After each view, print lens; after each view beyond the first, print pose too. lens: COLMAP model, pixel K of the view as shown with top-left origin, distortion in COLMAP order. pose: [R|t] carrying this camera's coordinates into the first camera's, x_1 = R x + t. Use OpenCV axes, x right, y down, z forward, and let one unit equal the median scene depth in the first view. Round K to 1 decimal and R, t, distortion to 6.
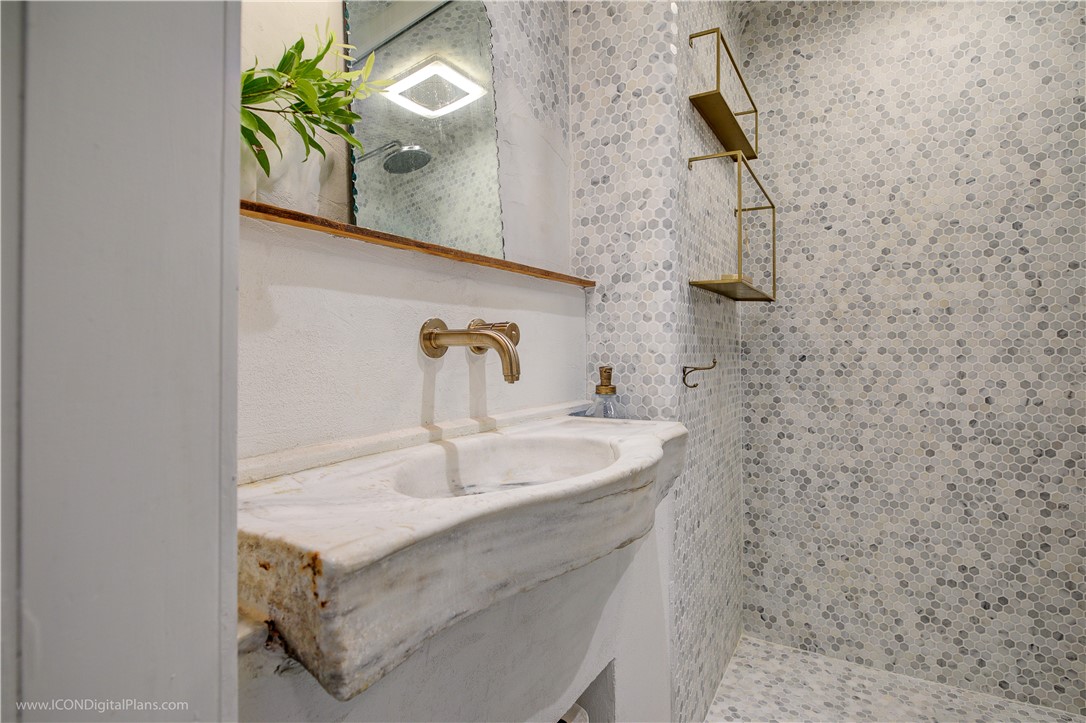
lens RADIAL K [[572.6, 0, 547.6], [0, 572.6, 338.1], [0, 0, 1]] dist [-0.007096, 0.001197]
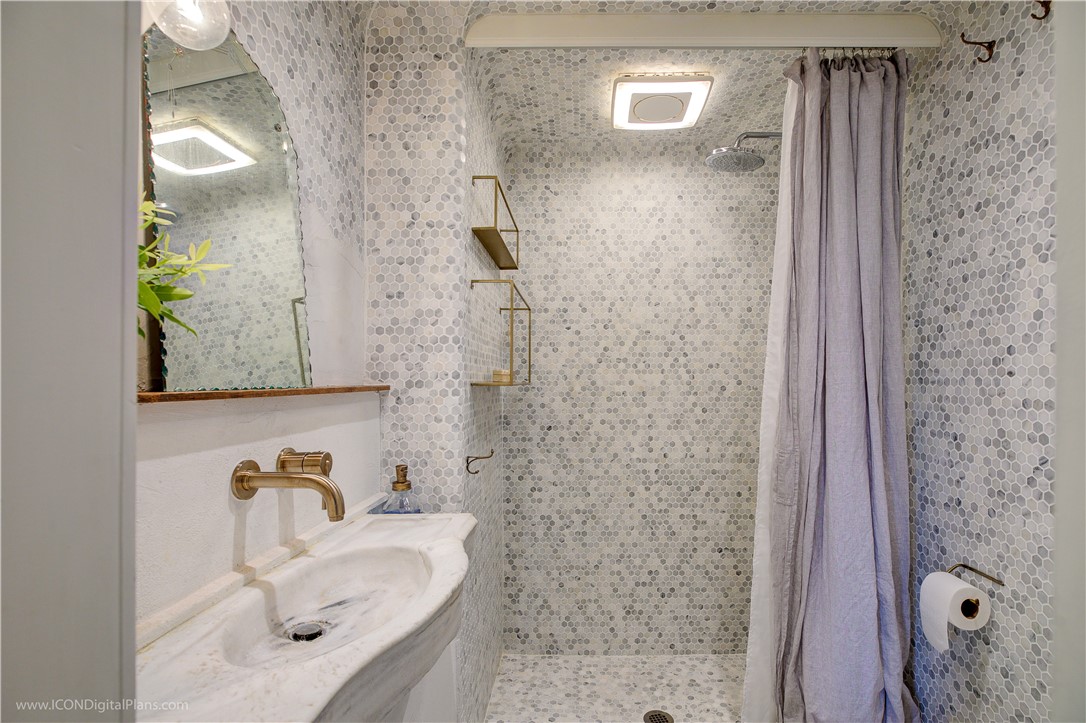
lens RADIAL K [[512.3, 0, 578.2], [0, 512.3, 376.3], [0, 0, 1]] dist [-0.005548, -0.001736]
pose [[0.873260, 0.004132, 0.487237, -0.066782], [-0.008578, 0.999939, 0.006894, -0.103283], [-0.487179, -0.010200, 0.873243, -0.039248]]
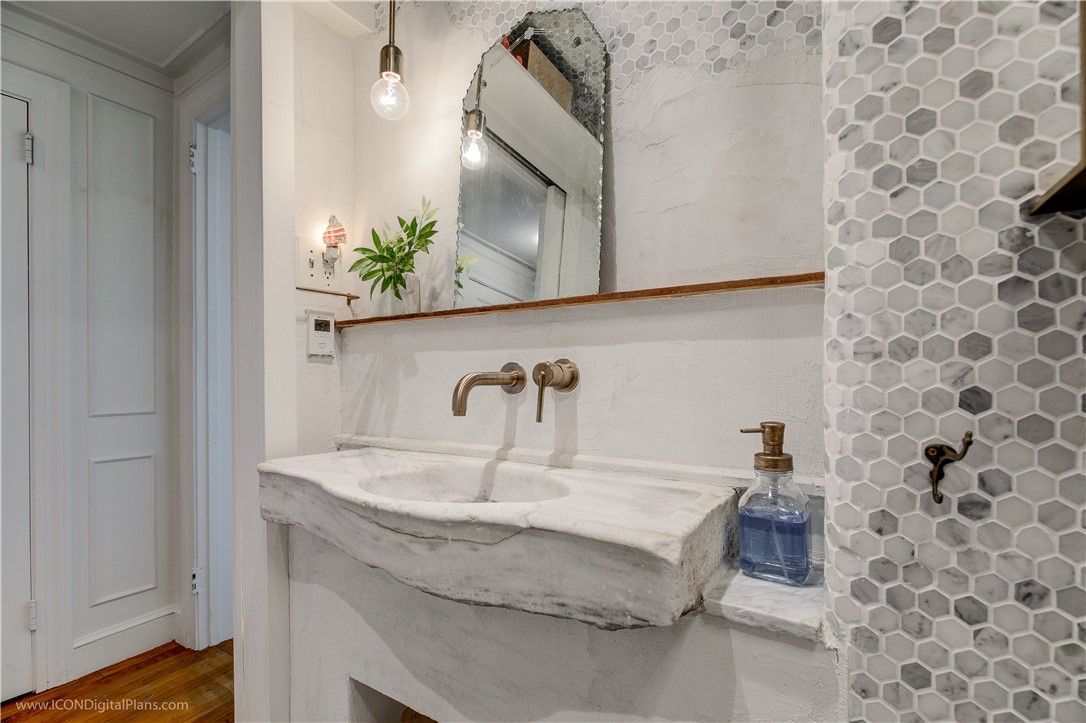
lens RADIAL K [[512.3, 0, 545.1], [0, 512.3, 370.5], [0, 0, 1]] dist [-0.005548, -0.001736]
pose [[-0.055785, -0.003686, -0.998436, 0.481930], [0.026017, 0.999648, -0.005144, -0.004645], [0.998104, -0.026263, -0.055670, 0.603190]]
